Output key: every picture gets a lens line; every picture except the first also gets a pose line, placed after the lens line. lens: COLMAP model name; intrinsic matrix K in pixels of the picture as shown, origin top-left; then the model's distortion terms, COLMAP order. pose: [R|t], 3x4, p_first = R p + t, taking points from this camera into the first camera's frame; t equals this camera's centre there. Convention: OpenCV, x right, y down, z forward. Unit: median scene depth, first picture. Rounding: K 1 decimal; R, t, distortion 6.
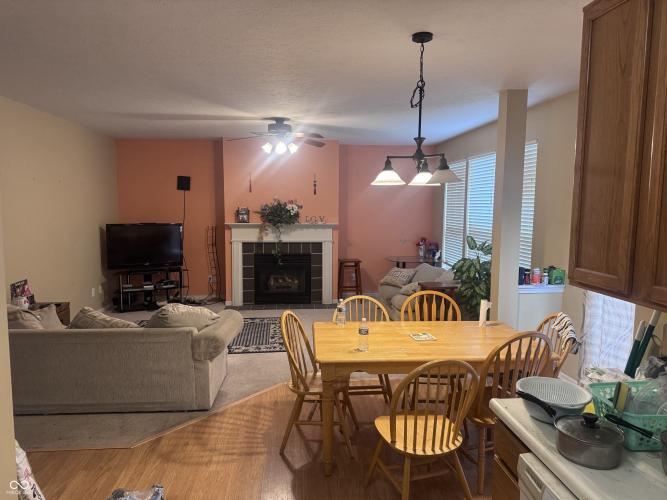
lens RADIAL K [[473.1, 0, 340.1], [0, 473.1, 250.1], [0, 0, 1]] dist [0.024936, -0.001072]
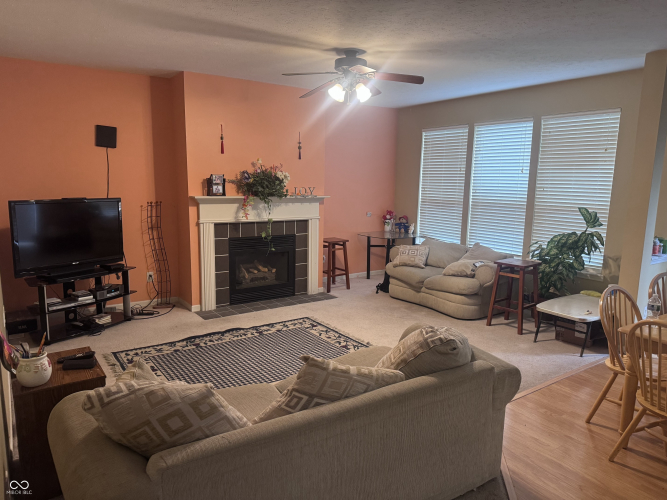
lens RADIAL K [[473.1, 0, 330.7], [0, 473.1, 253.1], [0, 0, 1]] dist [0.024936, -0.001072]
pose [[0.875415, -0.066252, 0.478811, -0.399290], [0.034641, 0.996614, 0.074565, -0.018718], [-0.482130, -0.048689, 0.874746, 0.272405]]
